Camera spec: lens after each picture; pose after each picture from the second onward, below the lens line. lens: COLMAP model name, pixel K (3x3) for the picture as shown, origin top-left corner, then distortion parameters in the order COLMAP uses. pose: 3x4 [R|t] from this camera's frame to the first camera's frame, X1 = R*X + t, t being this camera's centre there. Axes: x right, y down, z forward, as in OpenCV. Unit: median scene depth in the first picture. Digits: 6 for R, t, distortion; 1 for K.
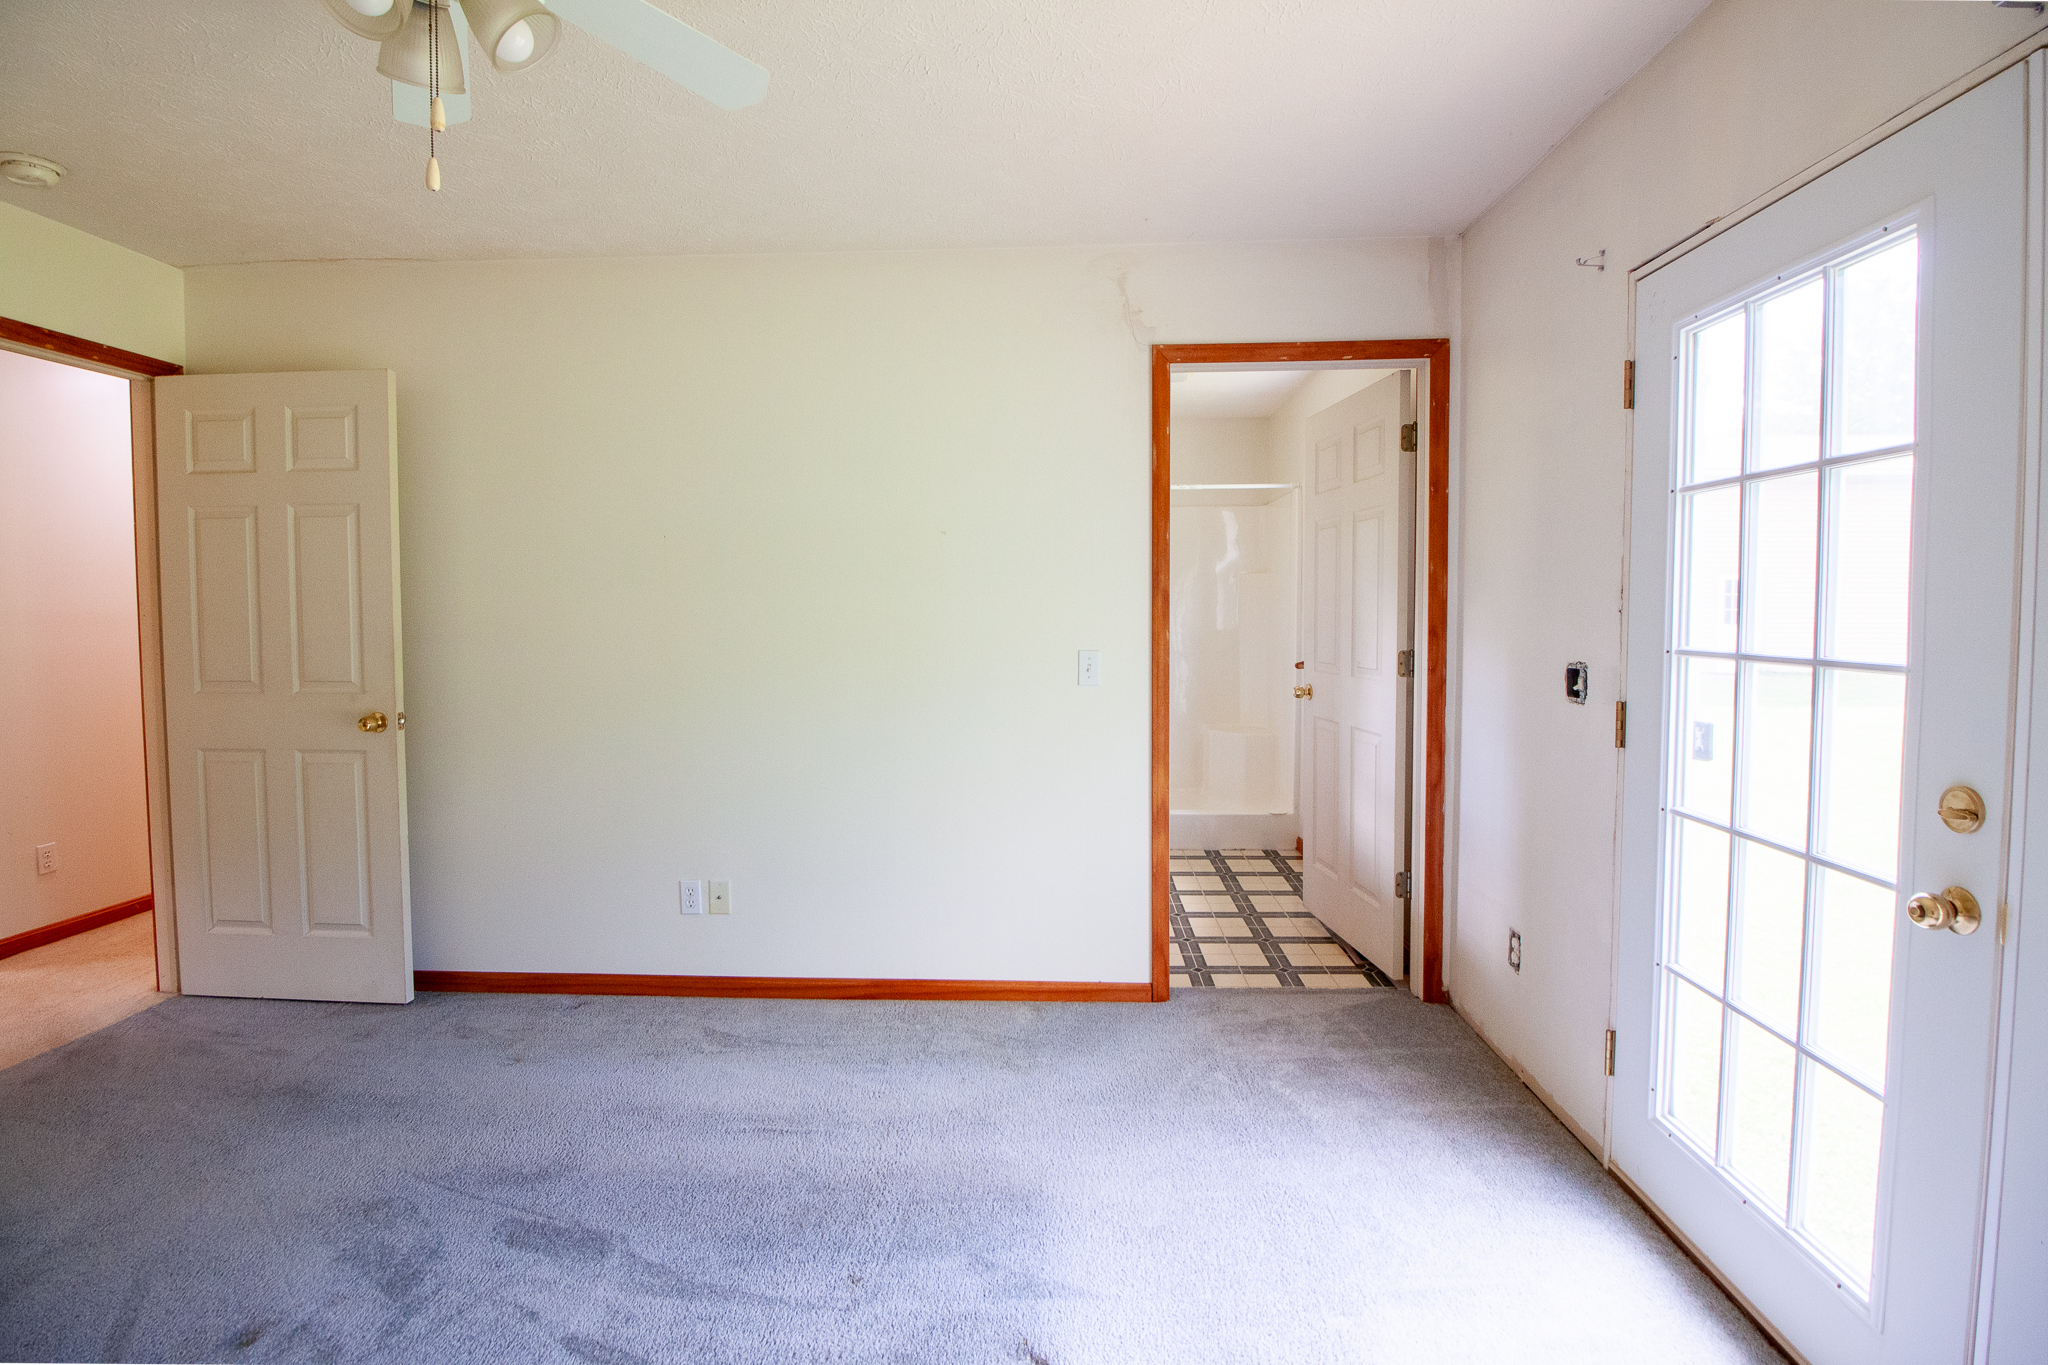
lens RADIAL K [[946.4, 0, 1034.8], [0, 946.4, 654.0], [0, 0, 1]] dist [-0.002508, -0.010665]
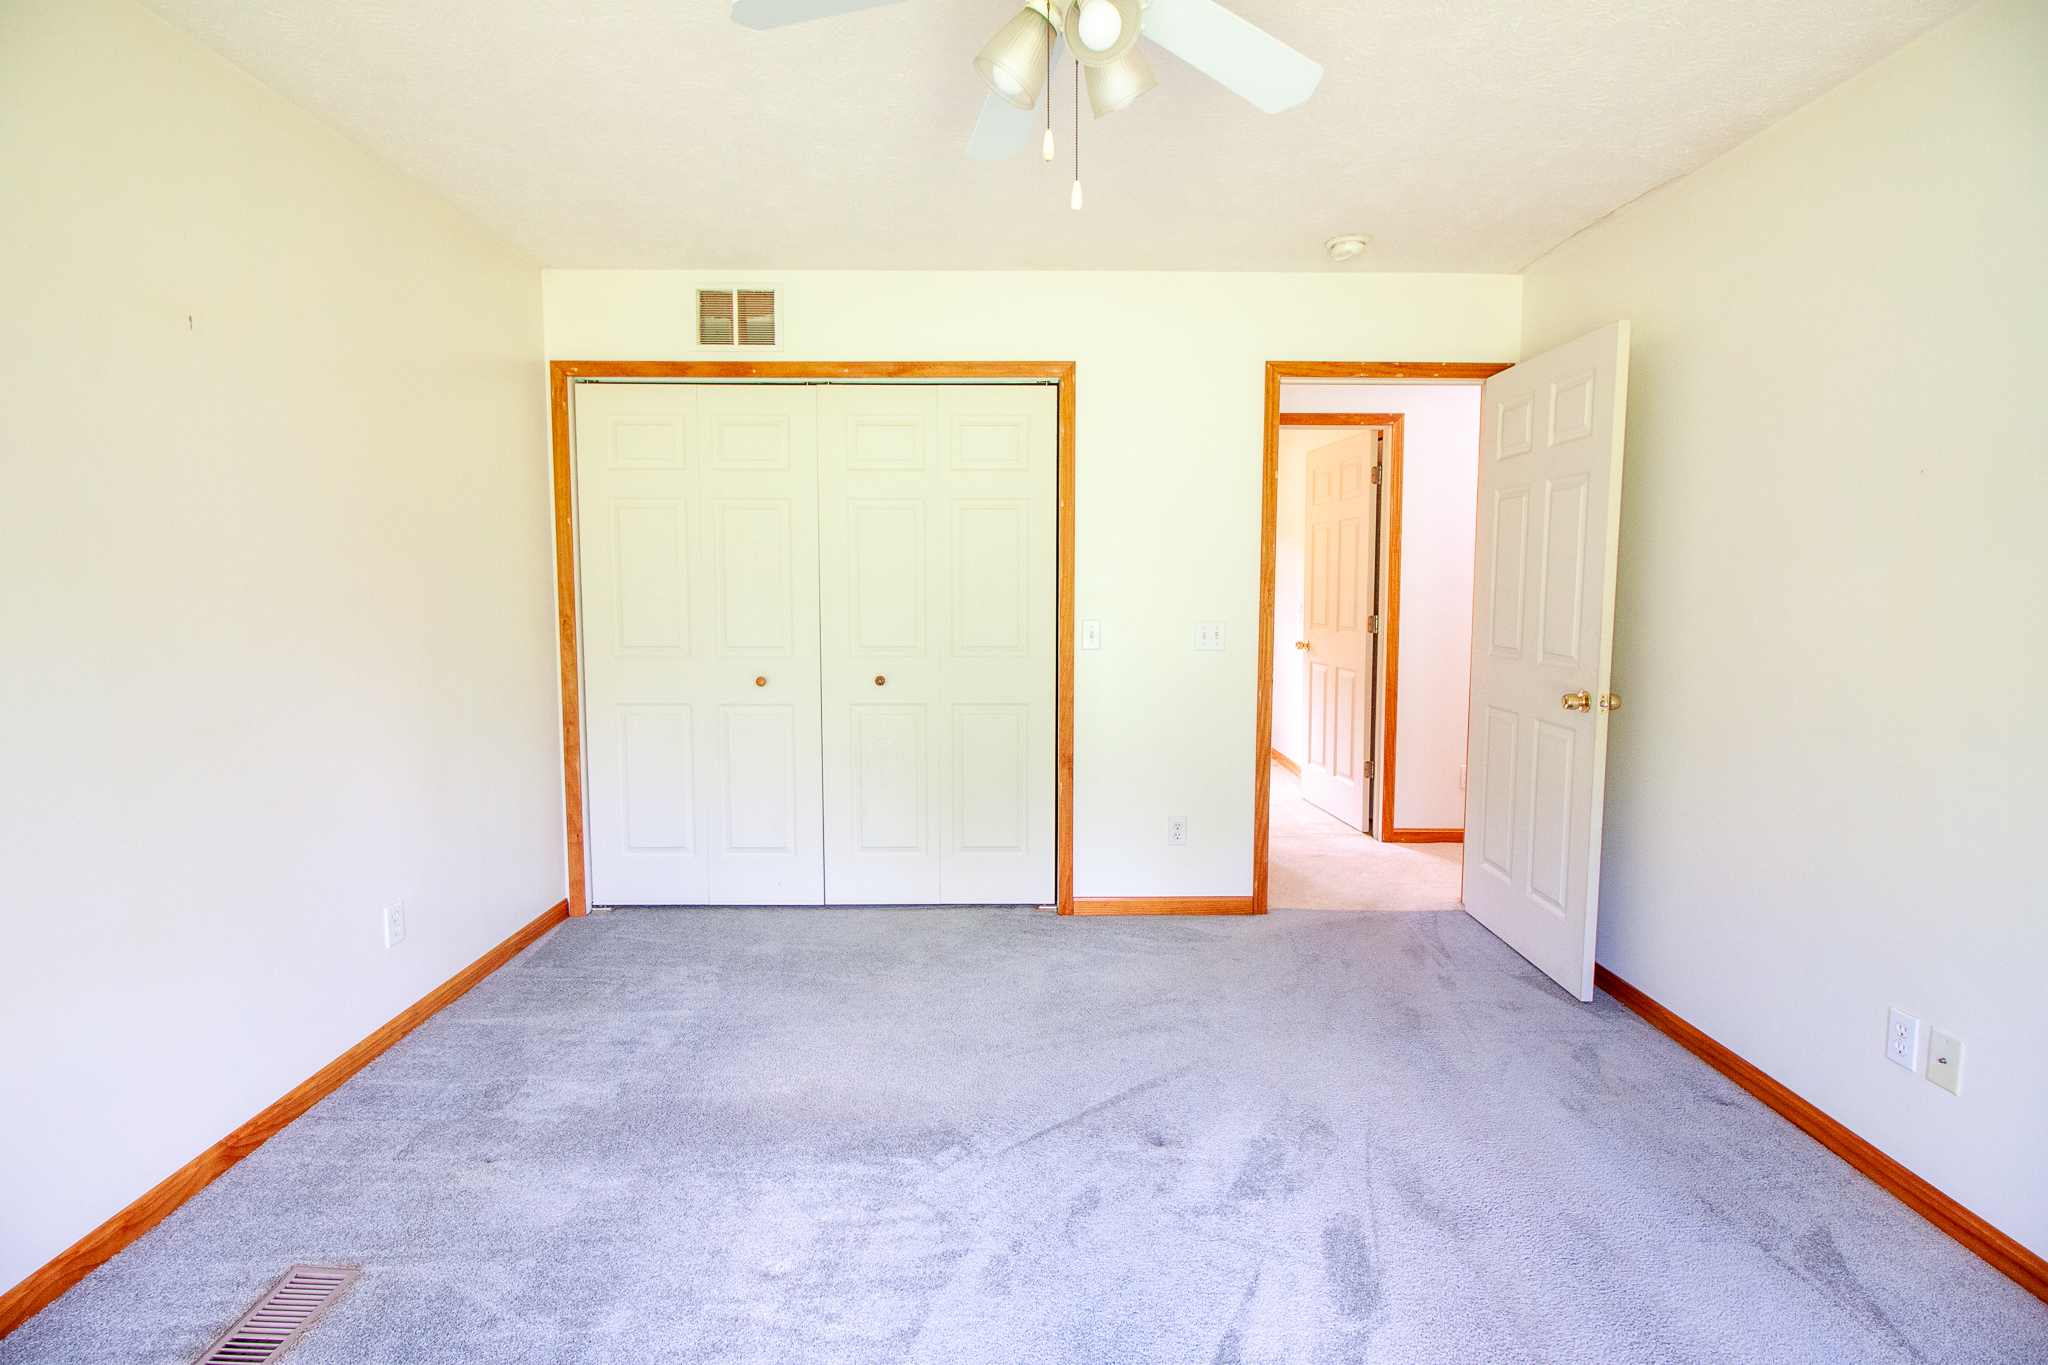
lens RADIAL K [[946.4, 0, 1027.8], [0, 946.4, 672.8], [0, 0, 1]] dist [-0.002508, -0.010665]
pose [[0.038306, 0.096859, -0.994561, 0.228301], [-0.042237, 0.994559, 0.095232, -0.023833], [0.998373, 0.038360, 0.042189, 0.402660]]
